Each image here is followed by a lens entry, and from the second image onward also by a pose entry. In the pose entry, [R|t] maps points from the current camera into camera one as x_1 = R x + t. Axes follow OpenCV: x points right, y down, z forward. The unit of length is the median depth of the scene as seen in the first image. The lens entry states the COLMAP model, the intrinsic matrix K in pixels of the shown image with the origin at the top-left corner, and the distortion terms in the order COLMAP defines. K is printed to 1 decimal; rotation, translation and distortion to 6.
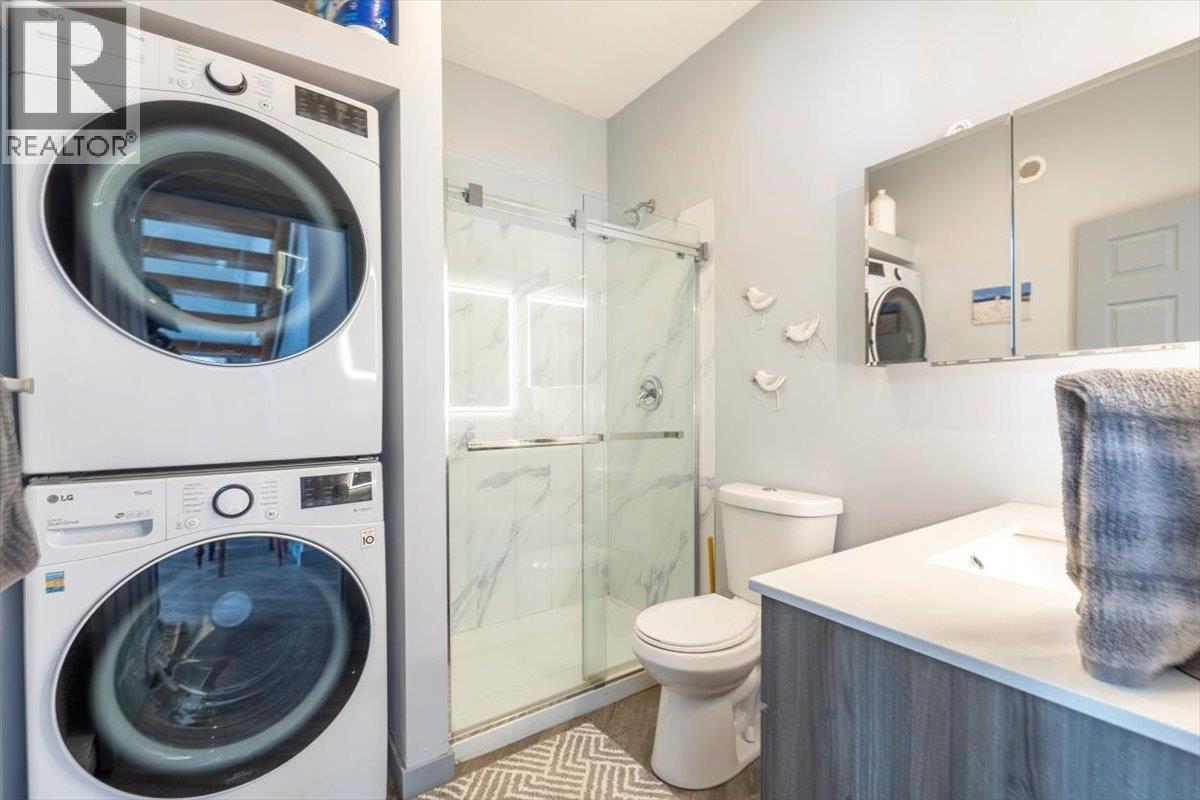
lens RADIAL K [[516.9, 0, 614.4], [0, 516.9, 396.9], [0, 0, 1]] dist [0.000094, 0.000048]
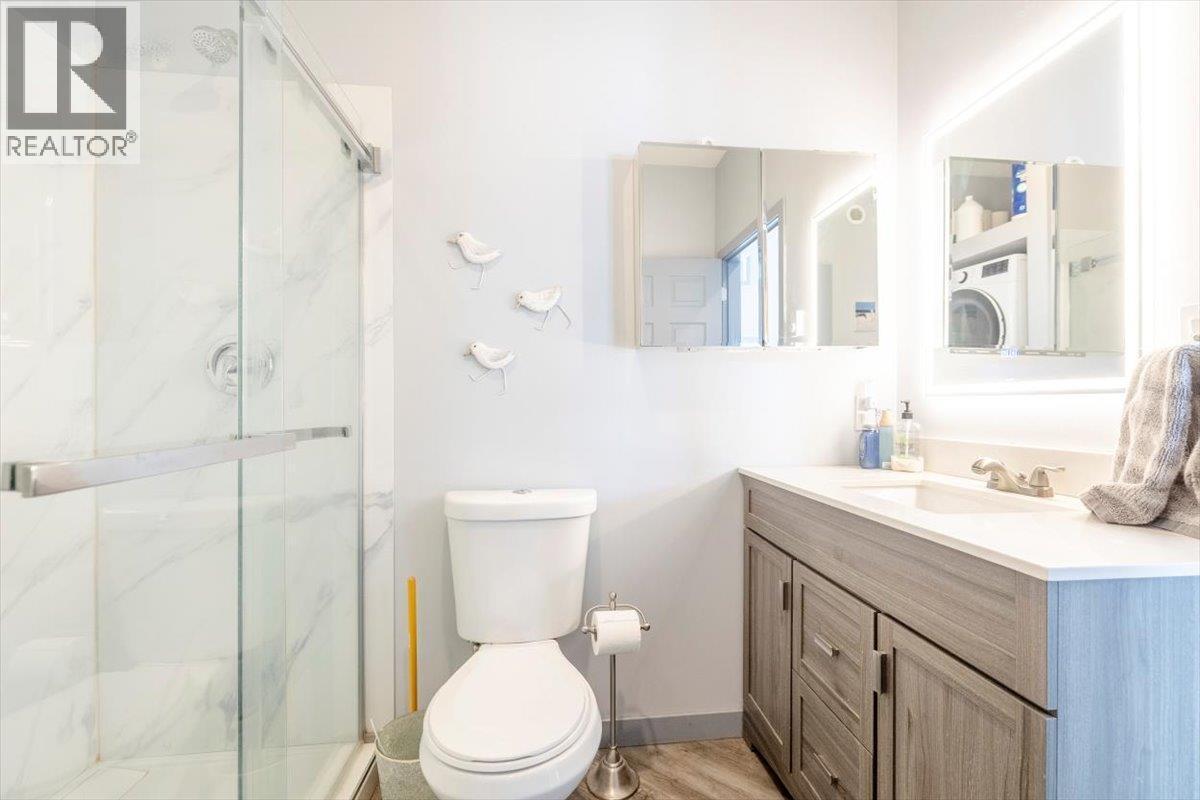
lens RADIAL K [[516.9, 0, 614.4], [0, 516.9, 396.9], [0, 0, 1]] dist [0.000094, 0.000048]
pose [[0.482783, 0.013426, 0.875637, -0.294178], [-0.014533, 0.999868, -0.007318, 0.033396], [-0.875619, -0.009193, 0.482915, 0.441959]]
